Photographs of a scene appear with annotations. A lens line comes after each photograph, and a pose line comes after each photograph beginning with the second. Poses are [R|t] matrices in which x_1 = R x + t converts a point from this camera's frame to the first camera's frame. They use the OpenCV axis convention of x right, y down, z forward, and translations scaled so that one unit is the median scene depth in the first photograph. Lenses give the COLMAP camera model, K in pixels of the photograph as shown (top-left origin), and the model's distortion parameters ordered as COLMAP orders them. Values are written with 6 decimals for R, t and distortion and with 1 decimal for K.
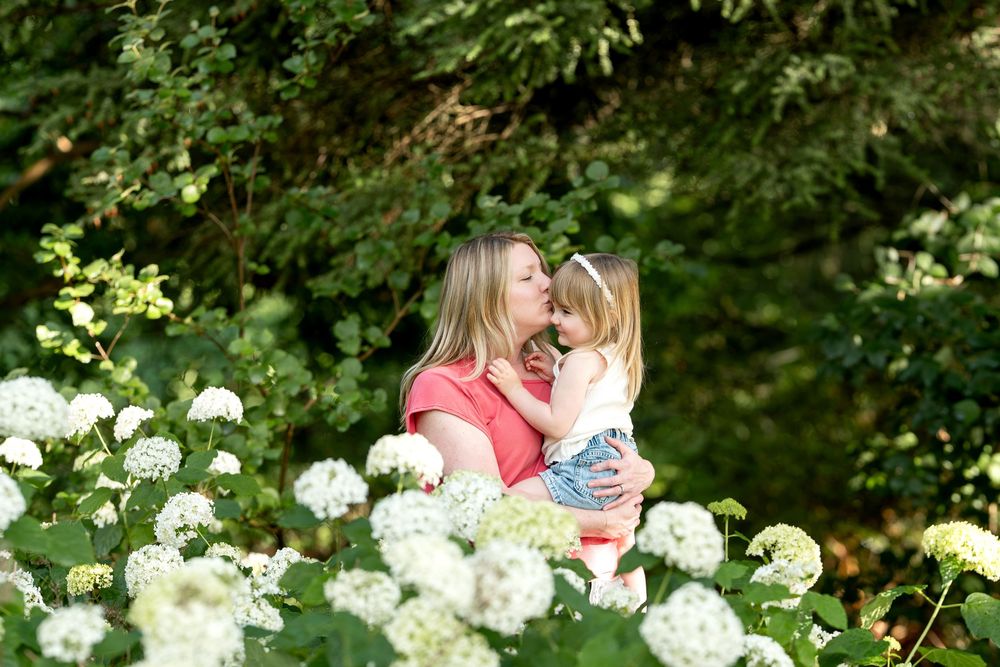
lens RADIAL K [[3808.7, 0, 500.0], [0, 3808.7, 333.5], [0, 0, 1]] dist [0.009731, -2.392907]
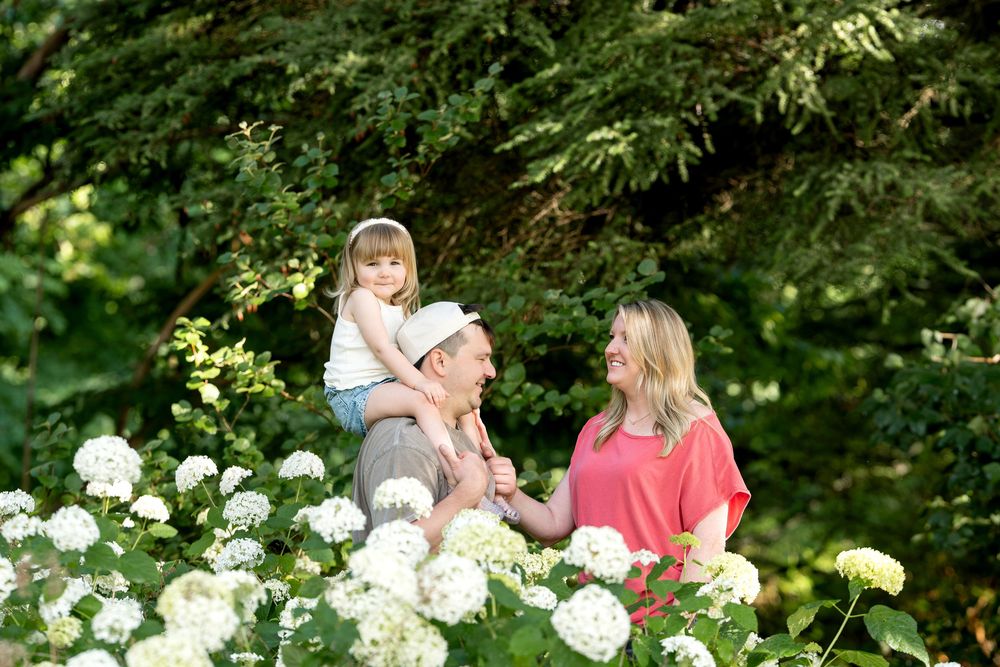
lens RADIAL K [[3808.7, 0, 500.0], [0, 3808.7, 333.5], [0, 0, 1]] dist [0.009731, -2.392907]
pose [[0.997588, -0.011349, -0.068483, 0.061103], [0.009676, 0.999648, -0.024715, 0.006342], [0.068739, 0.023993, 0.997346, -0.172437]]
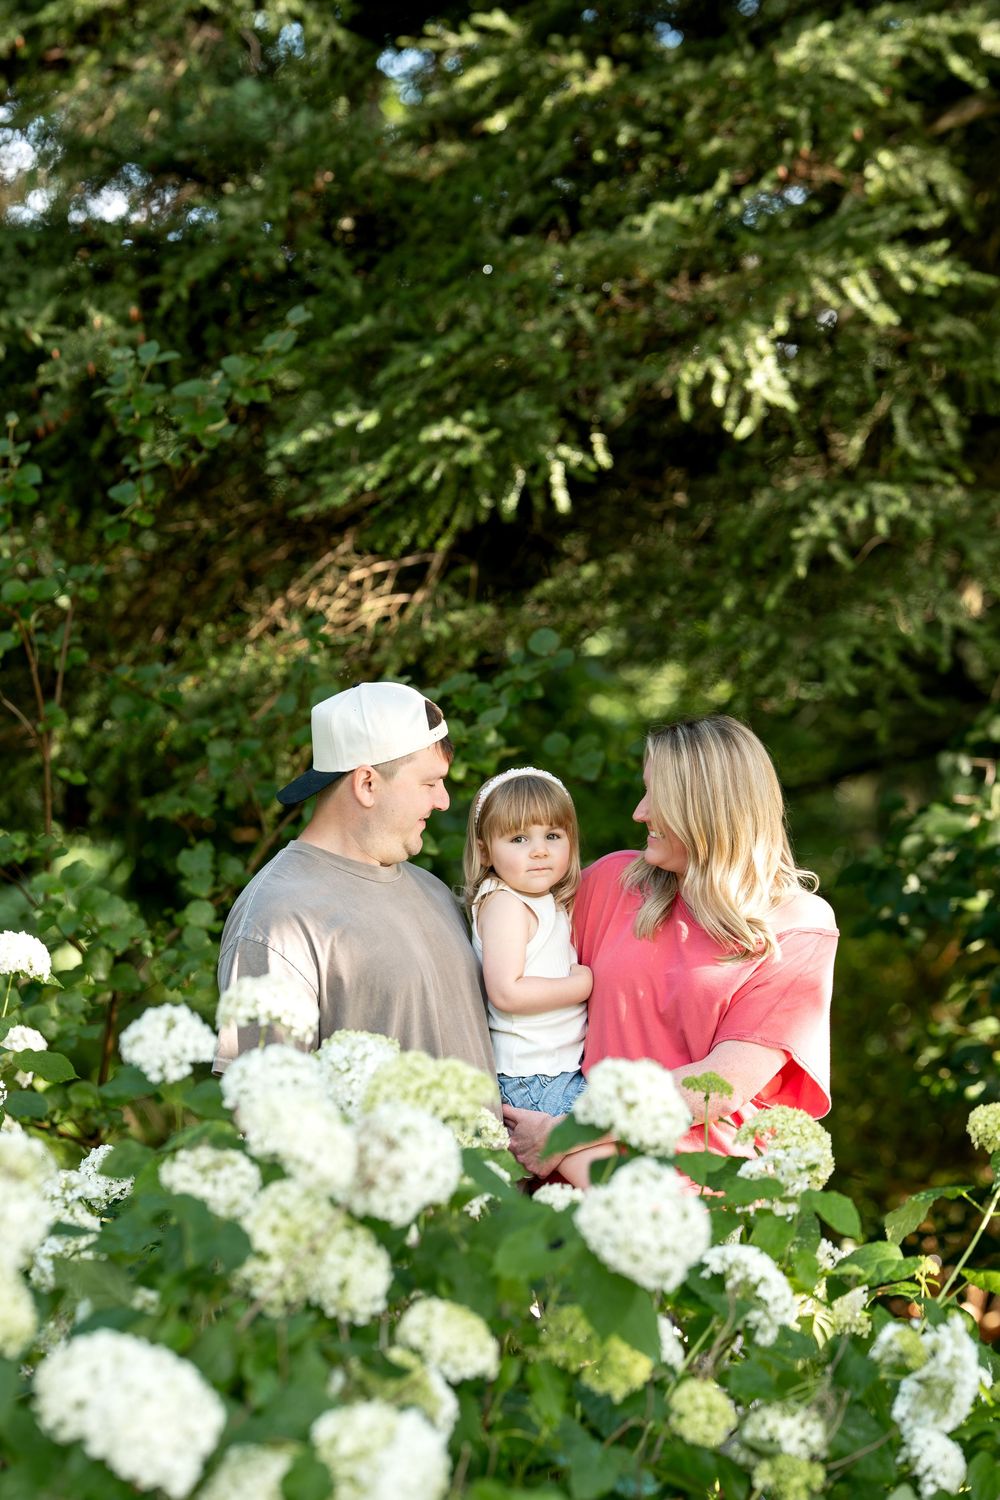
lens RADIAL K [[5713.1, 0, 500.0], [0, 5713.1, 750.0], [0, 0, 1]] dist [0.009731, -2.392907]
pose [[0.999929, 0.000808, 0.011902, 0.004581], [-0.000457, 0.999565, -0.029506, 0.009871], [-0.011921, 0.029498, 0.999494, -0.079946]]
